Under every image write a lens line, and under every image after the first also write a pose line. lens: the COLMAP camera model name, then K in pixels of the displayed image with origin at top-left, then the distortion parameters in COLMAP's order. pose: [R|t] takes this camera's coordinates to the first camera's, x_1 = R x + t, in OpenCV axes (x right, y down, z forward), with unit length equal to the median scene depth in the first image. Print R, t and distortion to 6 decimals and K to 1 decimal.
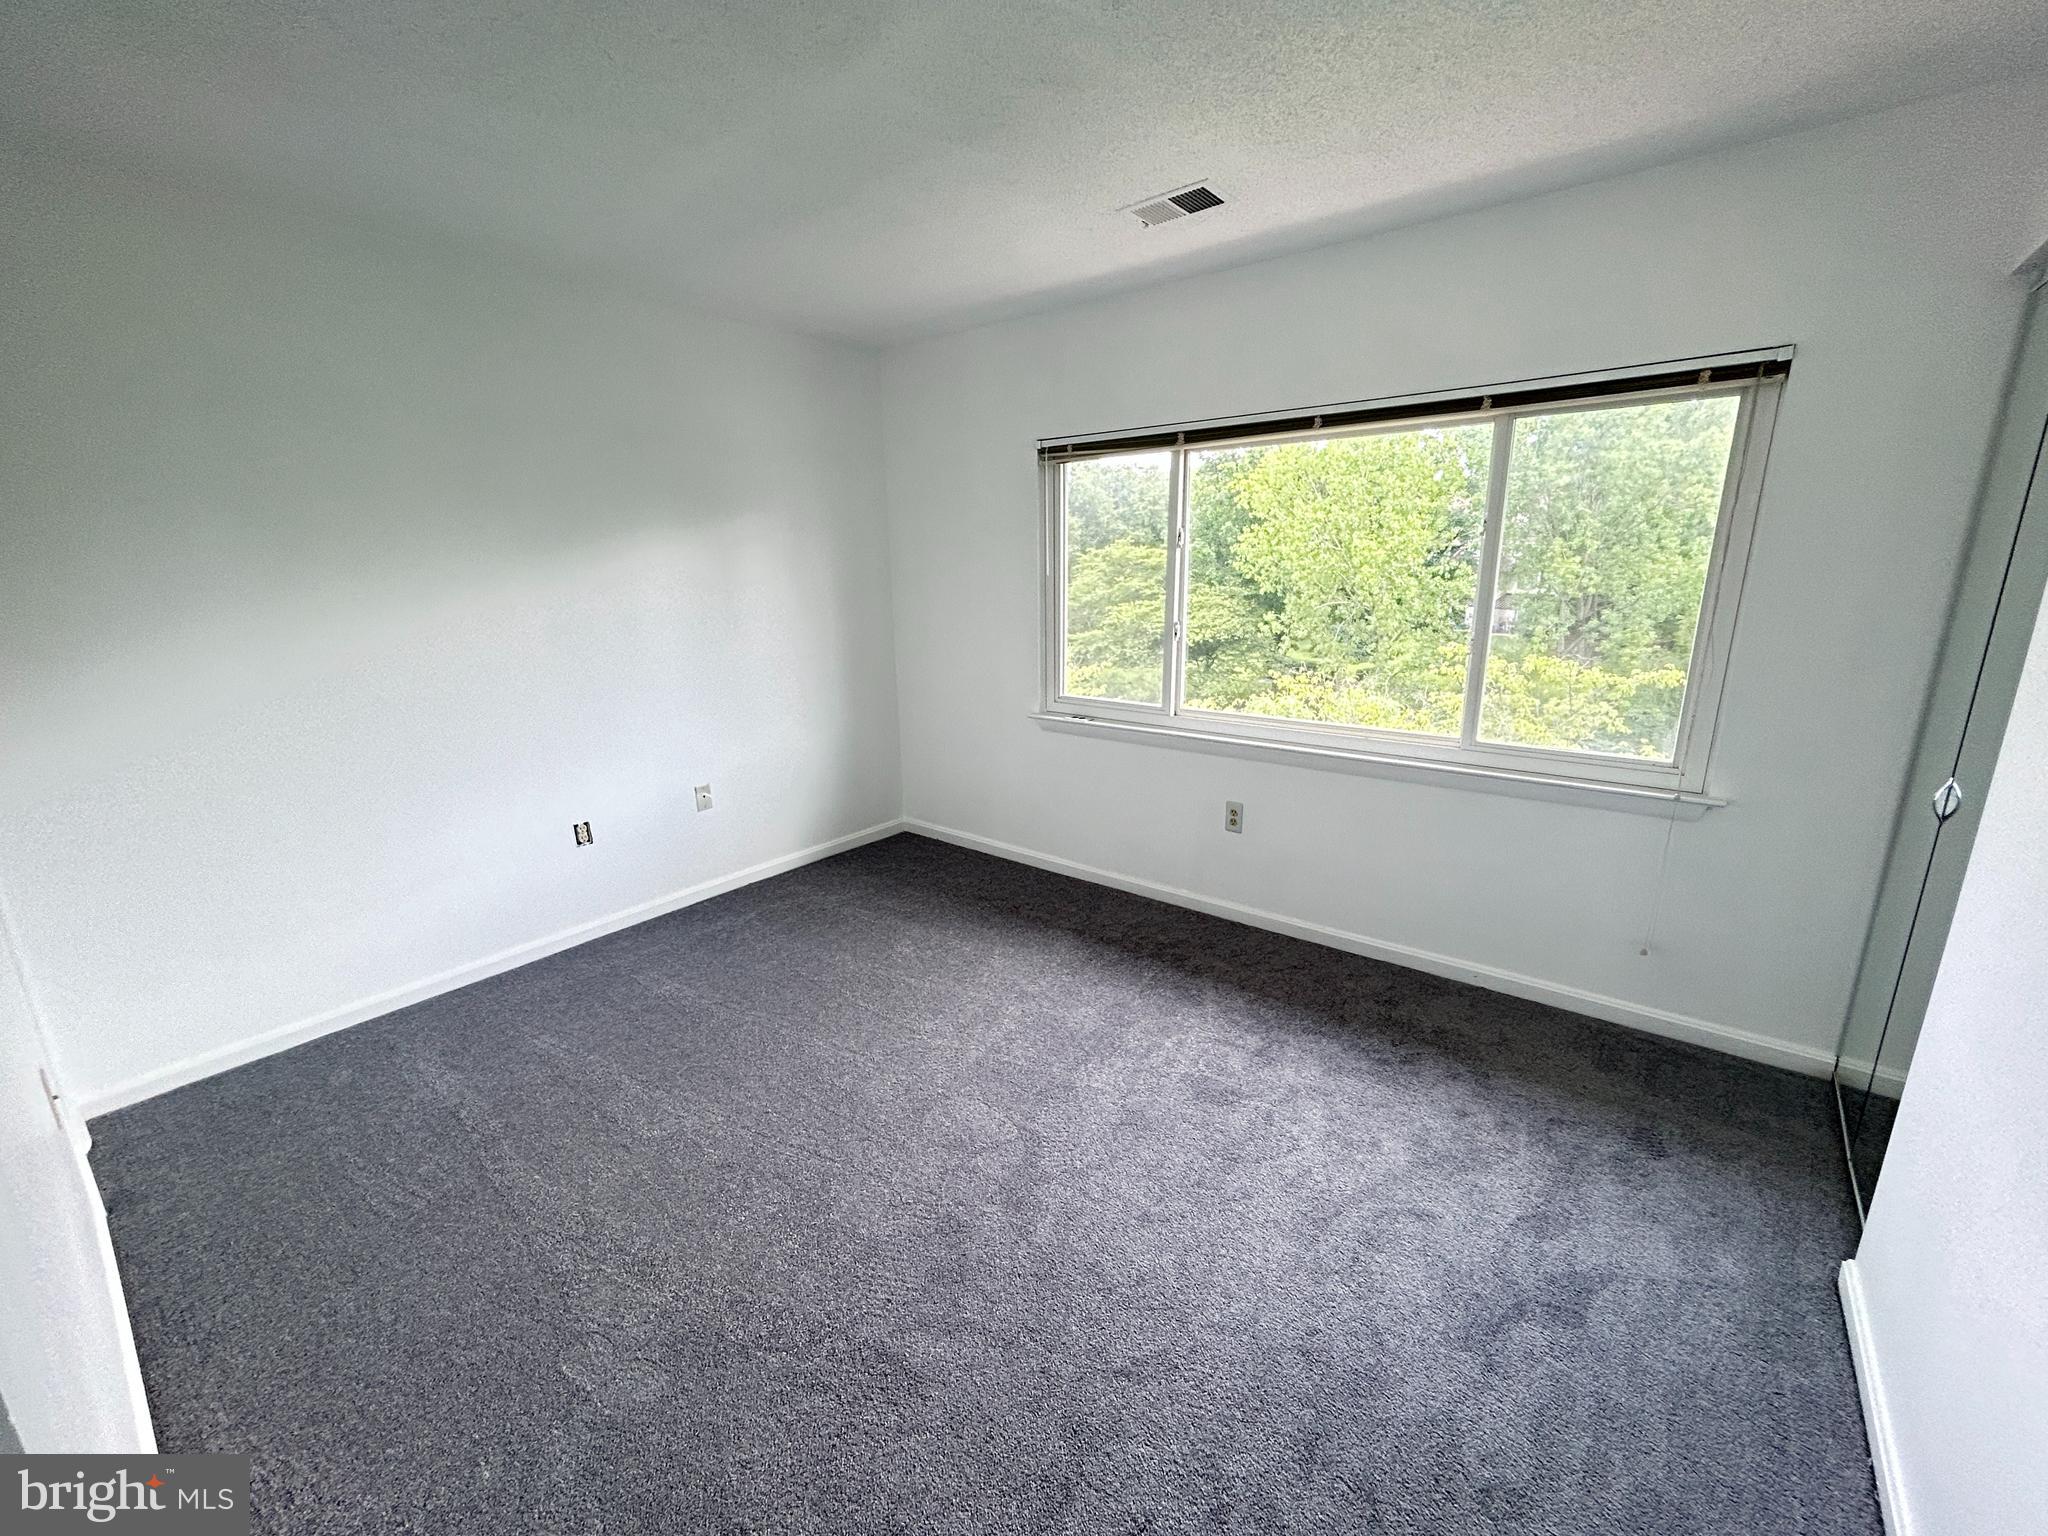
lens RADIAL K [[834.9, 0, 1015.3], [0, 834.9, 767.1], [0, 0, 1]] dist [0.000423, 0.000016]
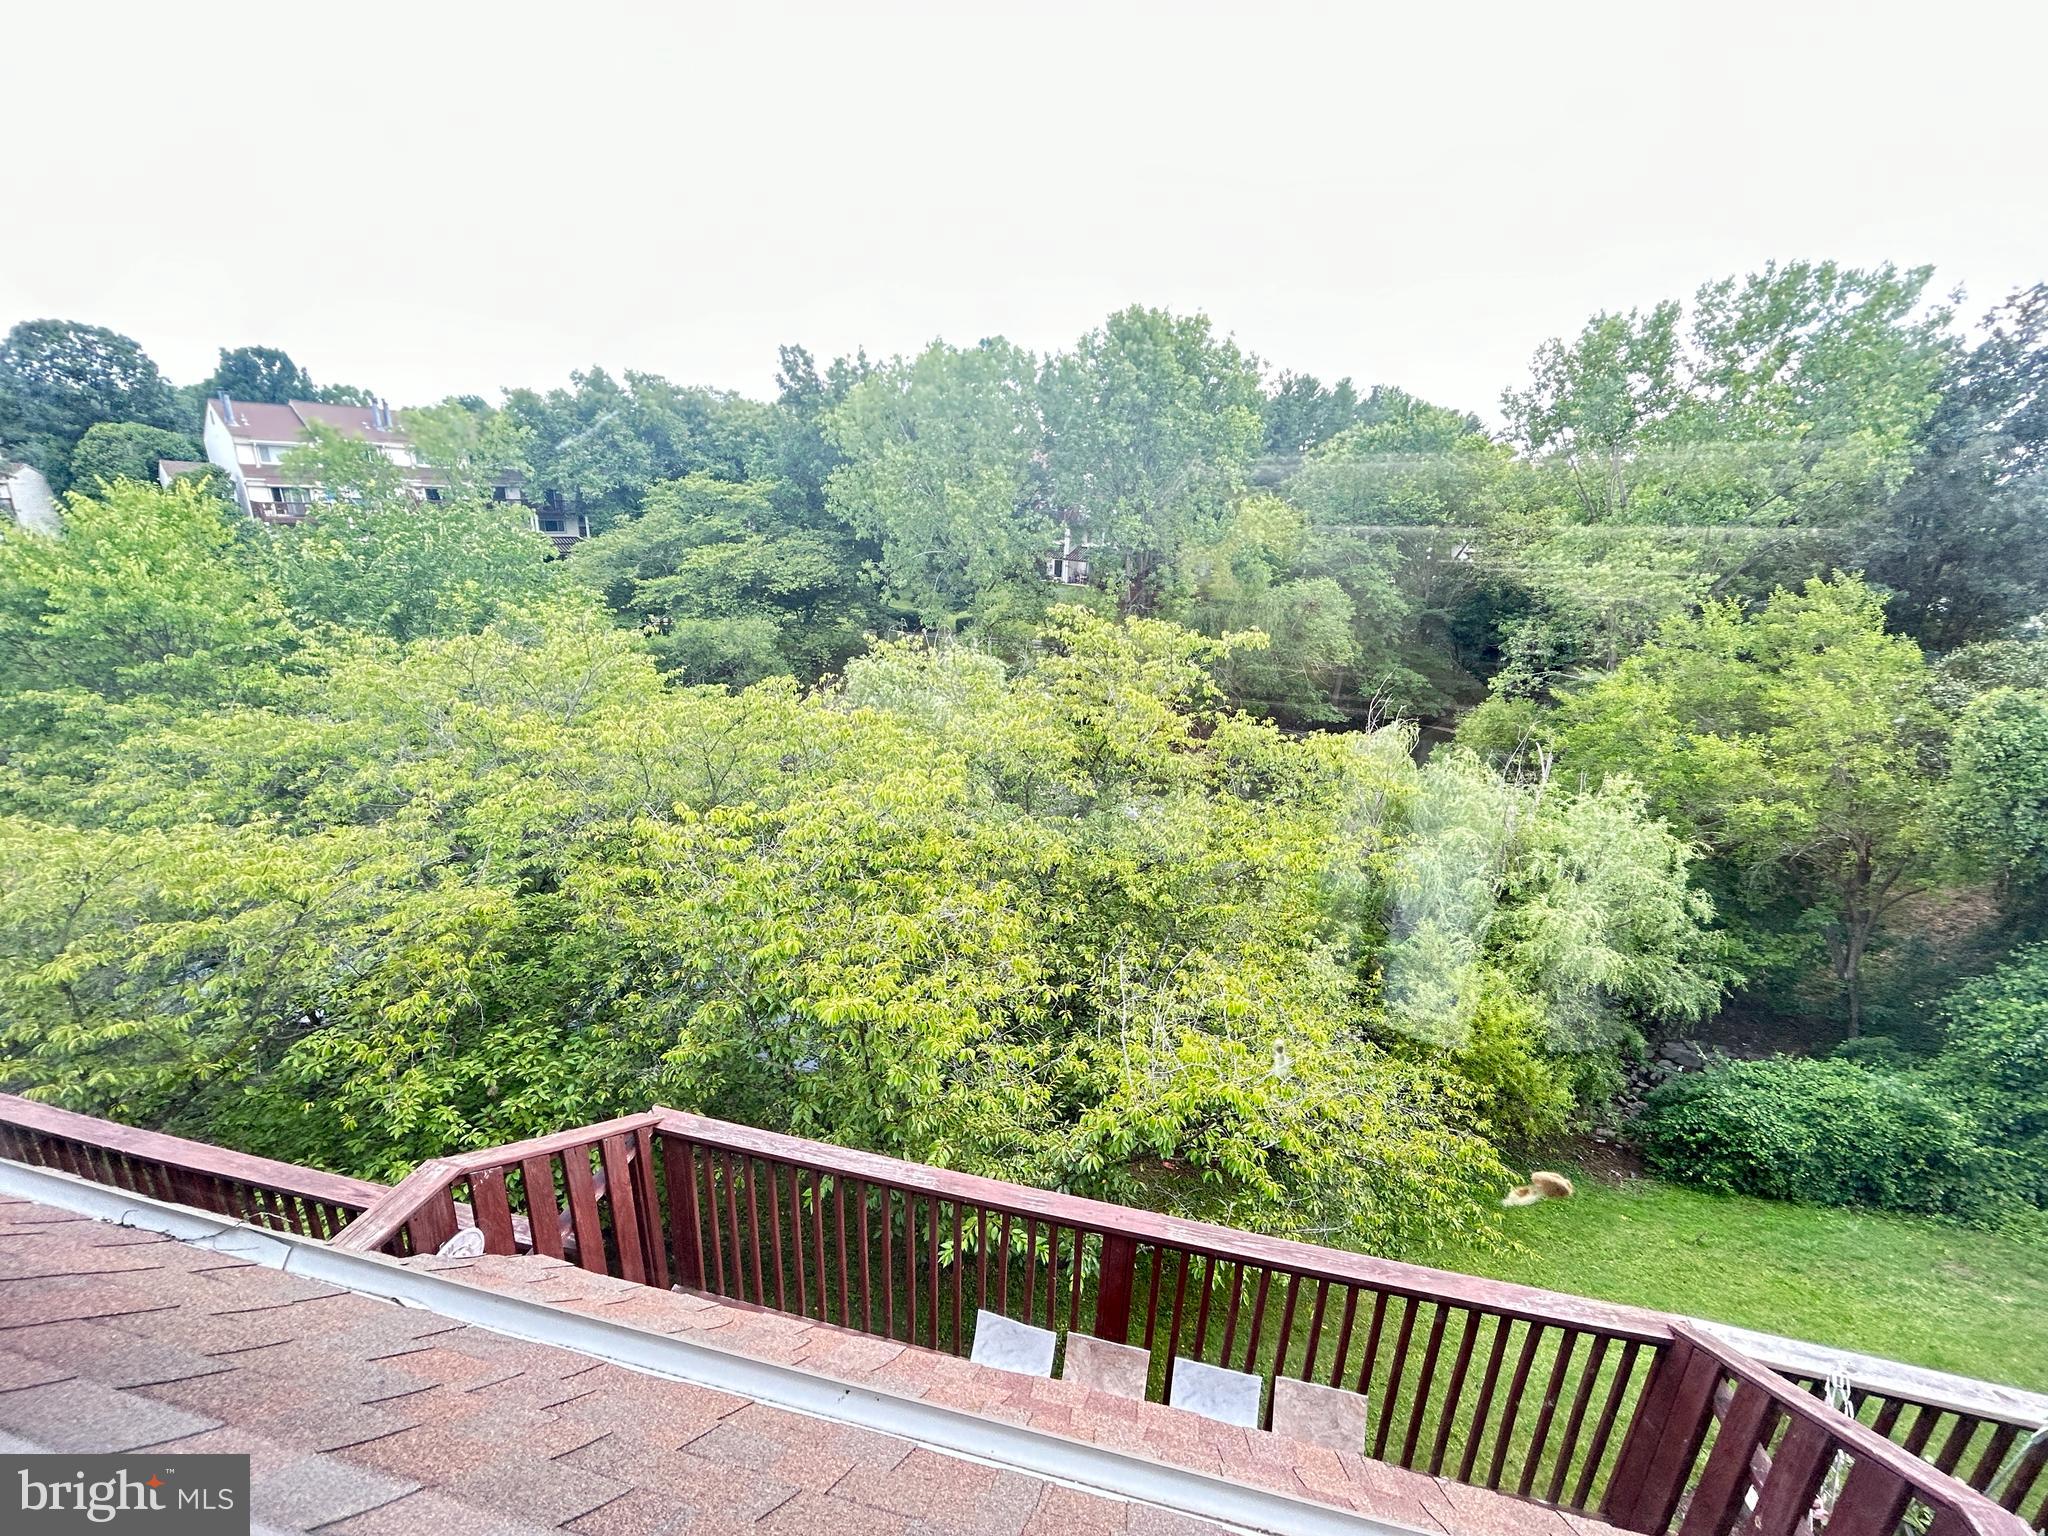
lens RADIAL K [[833.0, 0, 1026.2], [0, 833.0, 762.5], [0, 0, 1]] dist [0.002639, -0.000495]
pose [[0.891607, -0.086133, 0.444543, 0.023935], [0.059938, 0.995553, 0.072678, -0.013753], [-0.448826, -0.038155, 0.892804, 0.062797]]
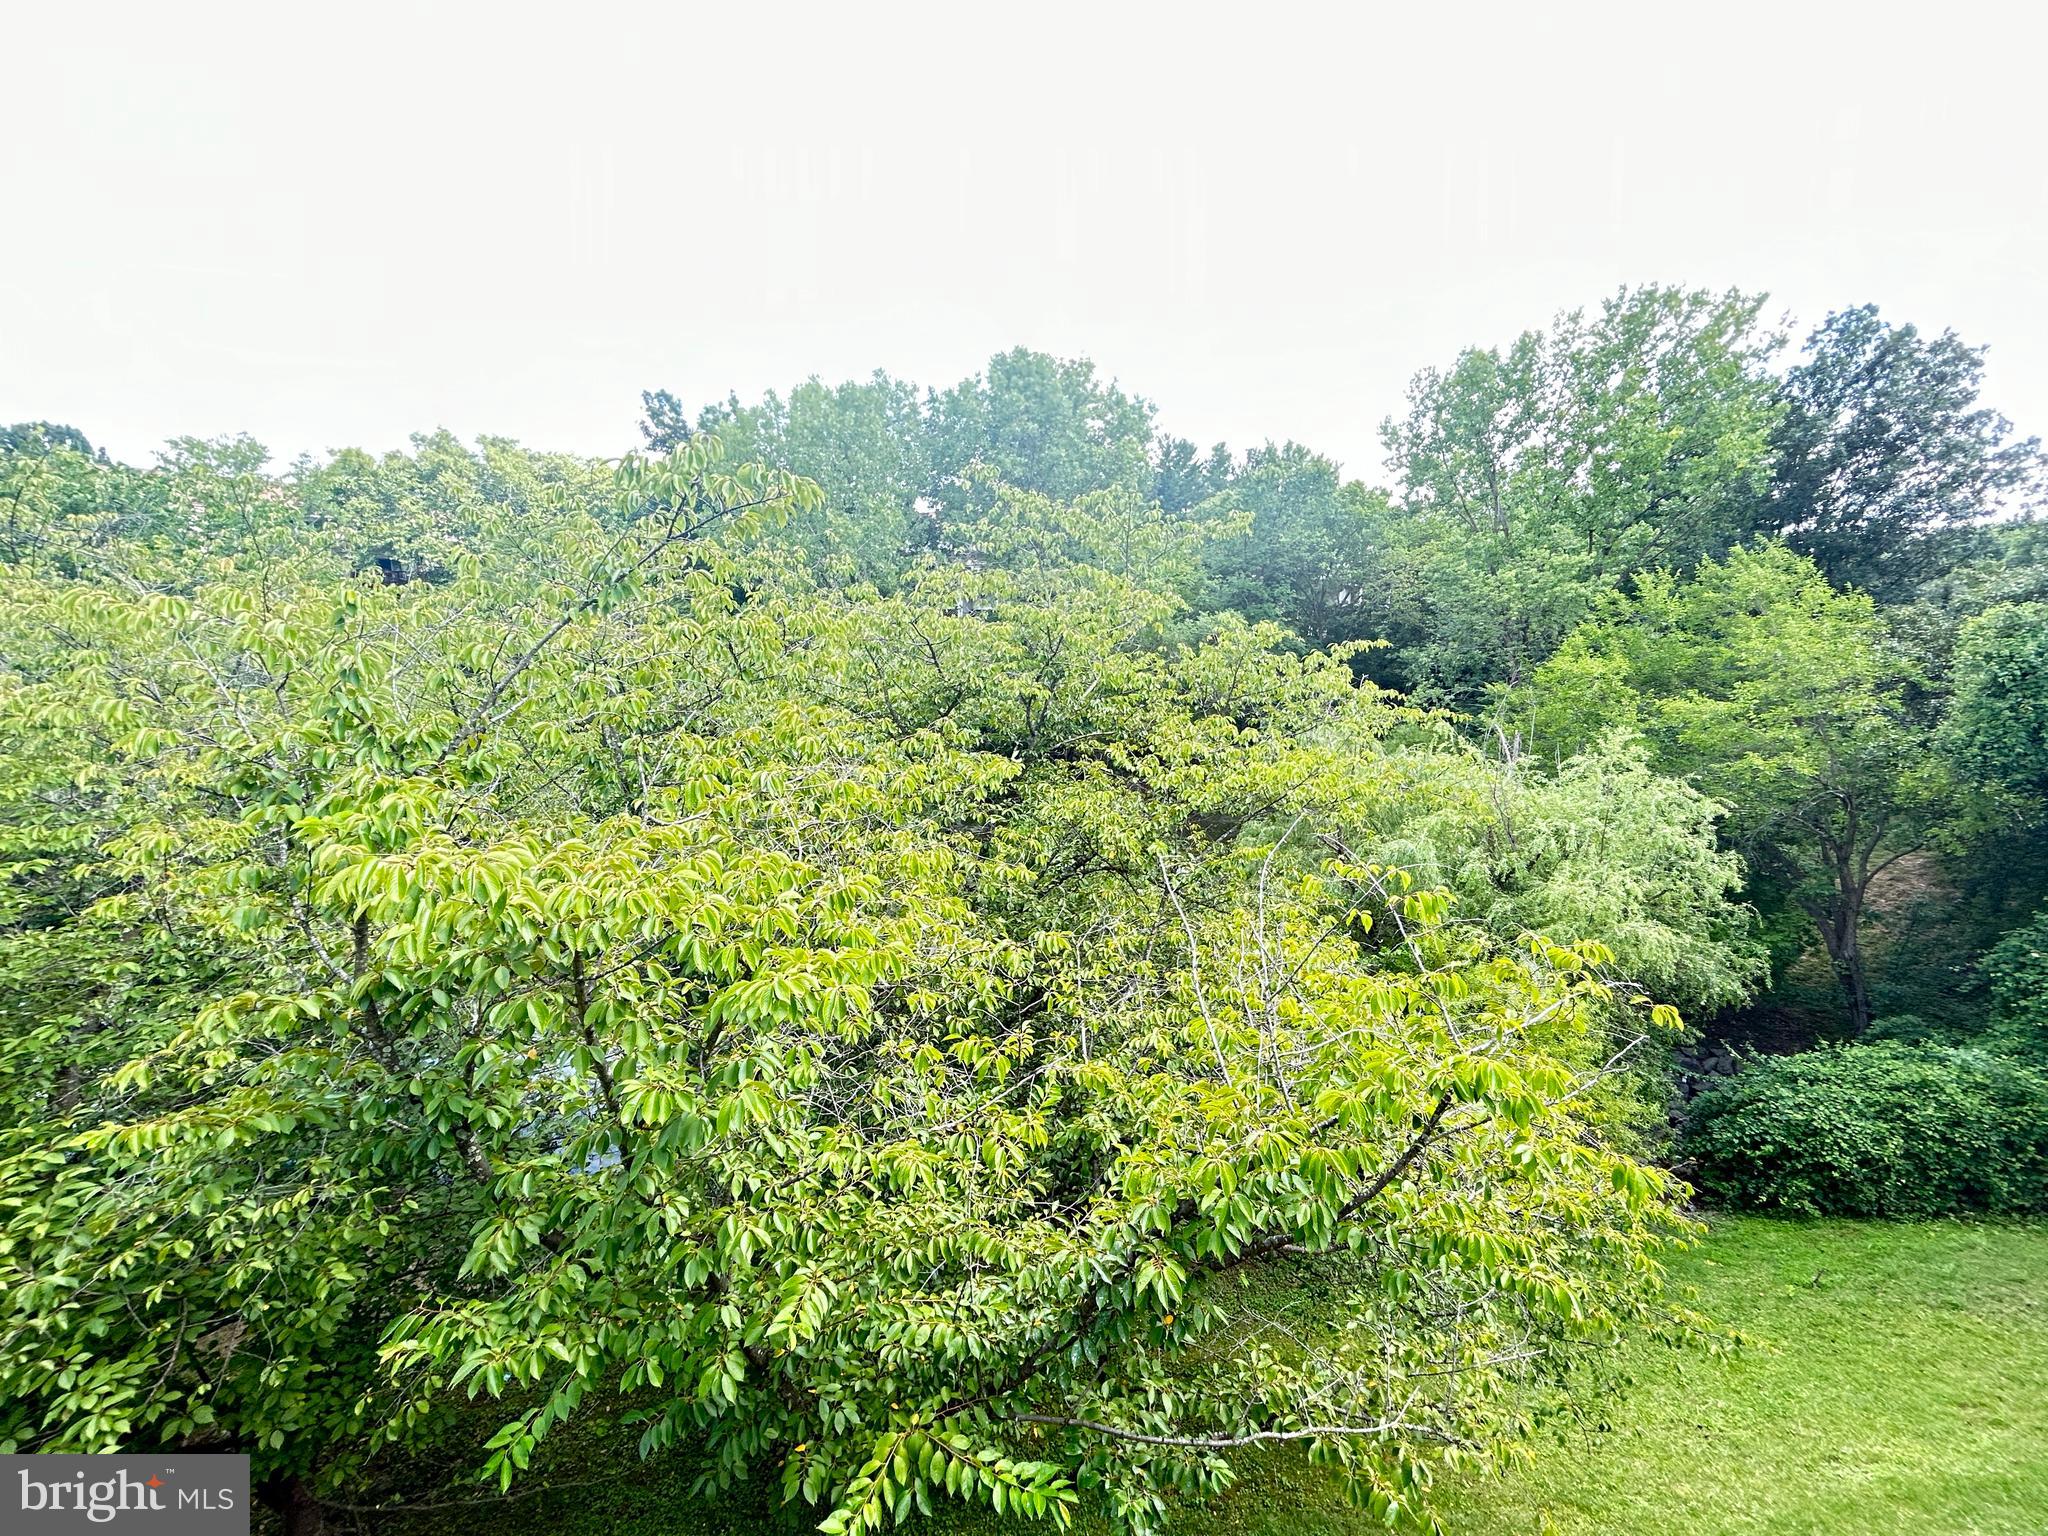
lens RADIAL K [[829.3, 0, 1026.6], [0, 829.3, 762.4], [0, 0, 1]] dist [-0.000292, 0.000090]
pose [[0.826008, -0.079402, 0.558038, 0.053529], [0.110153, 0.993679, -0.021660, 0.029305], [-0.552790, 0.079360, 0.829533, 0.136758]]
